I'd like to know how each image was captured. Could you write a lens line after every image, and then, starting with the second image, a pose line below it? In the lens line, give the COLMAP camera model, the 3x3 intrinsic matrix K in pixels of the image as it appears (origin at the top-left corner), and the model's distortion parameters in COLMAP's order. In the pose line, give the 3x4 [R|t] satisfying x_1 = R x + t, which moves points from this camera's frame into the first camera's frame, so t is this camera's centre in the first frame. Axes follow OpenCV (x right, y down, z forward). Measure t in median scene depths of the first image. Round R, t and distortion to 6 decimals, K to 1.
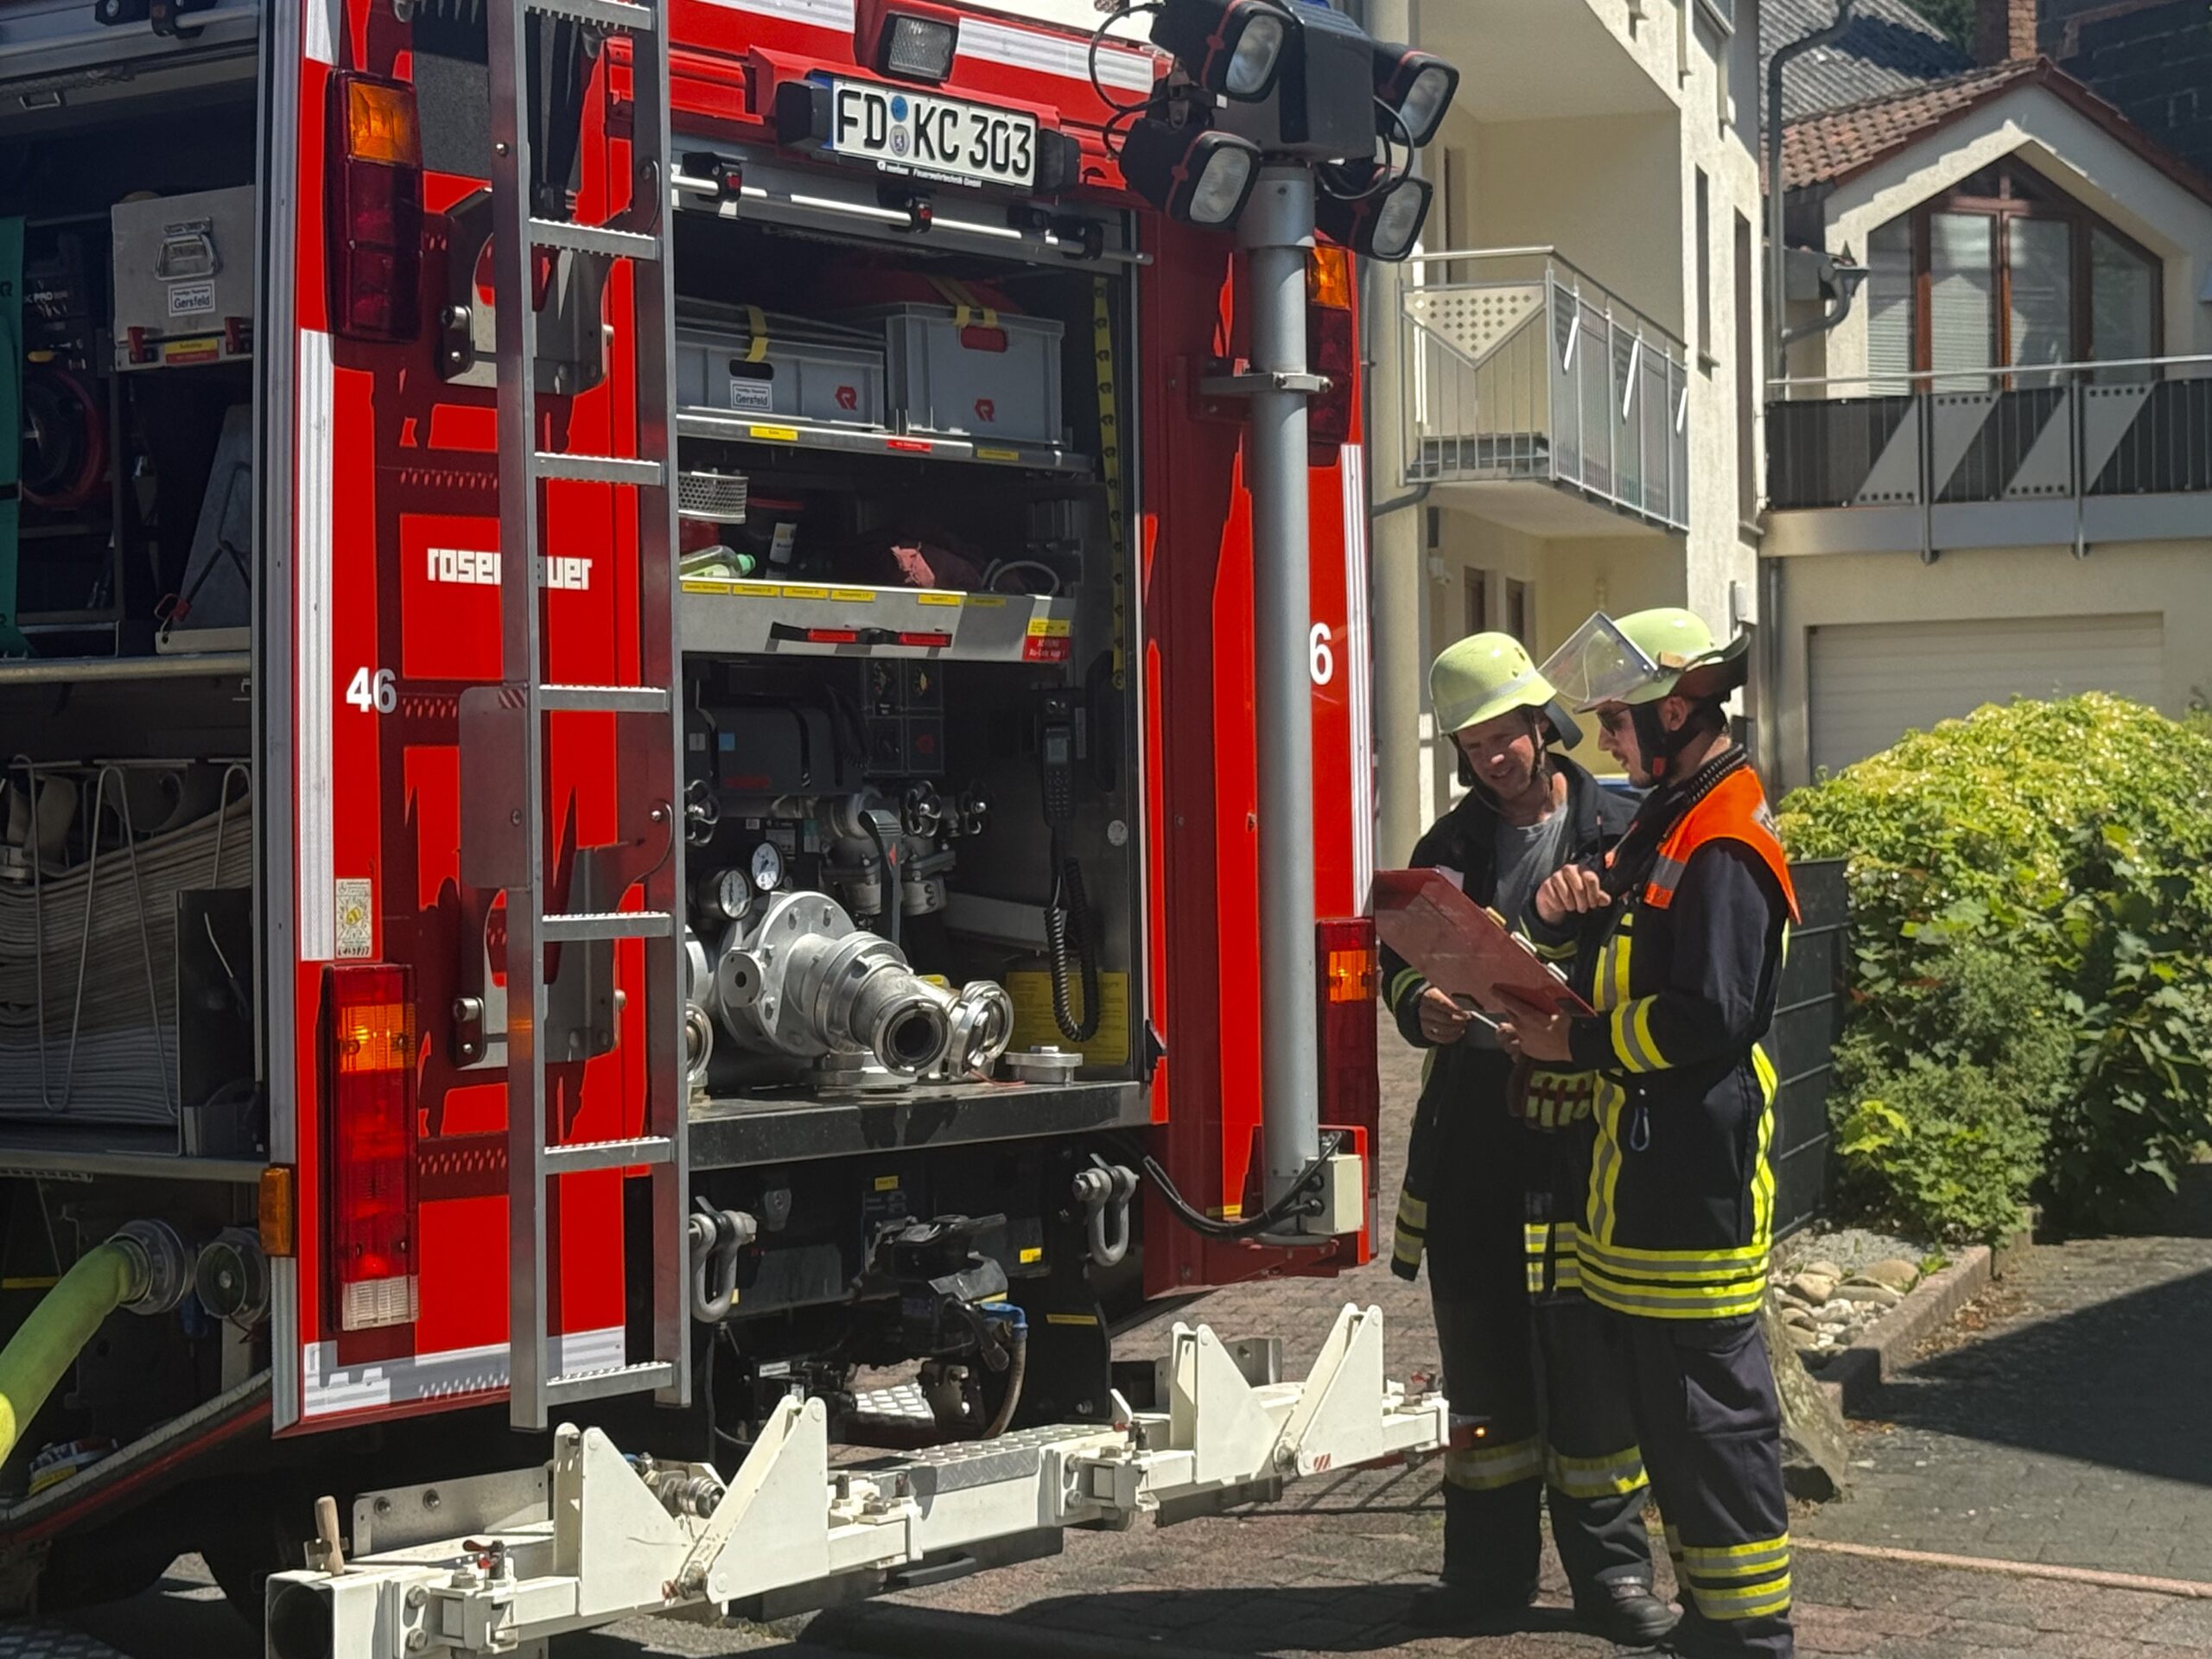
lens RADIAL K [[4289.2, 0, 1108.2], [0, 4289.2, 863.3], [0, 0, 1]] dist [0.061183, 0.349566]
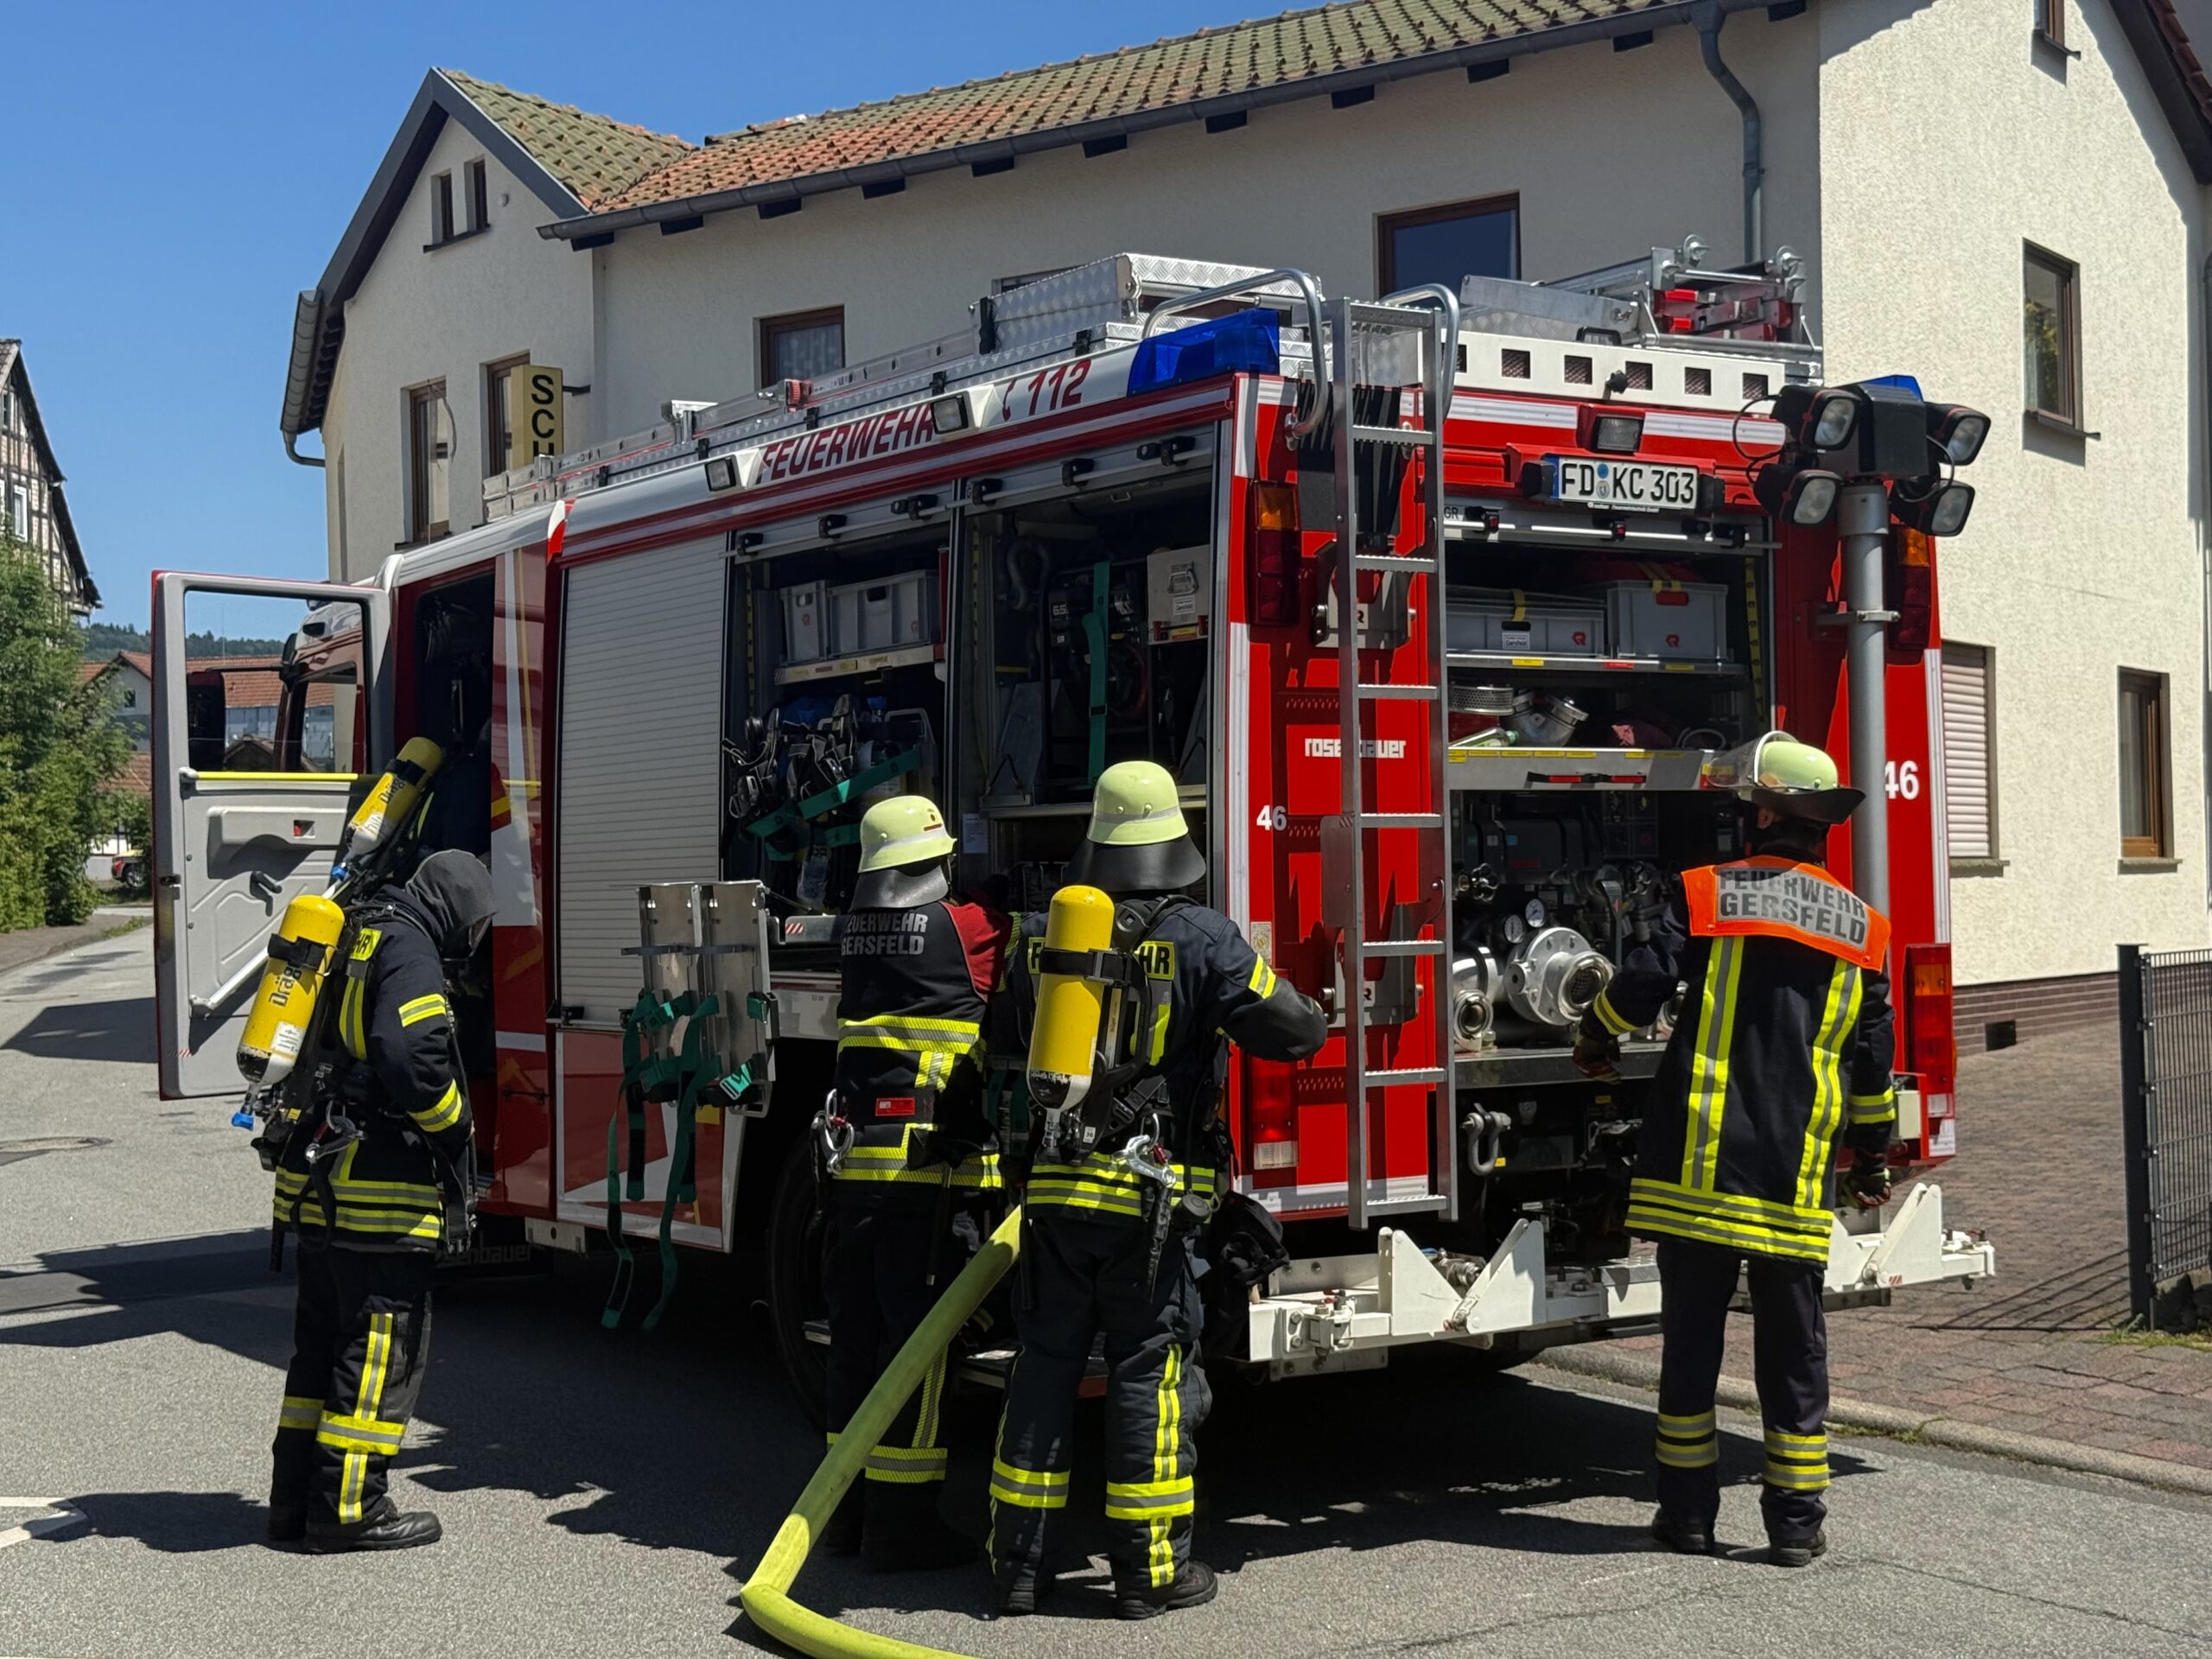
lens RADIAL K [[3112.0, 0, 1106.0], [0, 3112.0, 829.5], [0, 0, 1]] dist [0.026465, 0.005365]
pose [[0.939496, -0.007418, -0.342480, 0.193262], [0.000684, 0.999804, -0.019781, -0.008457], [0.342560, 0.018350, 0.939317, -0.235869]]
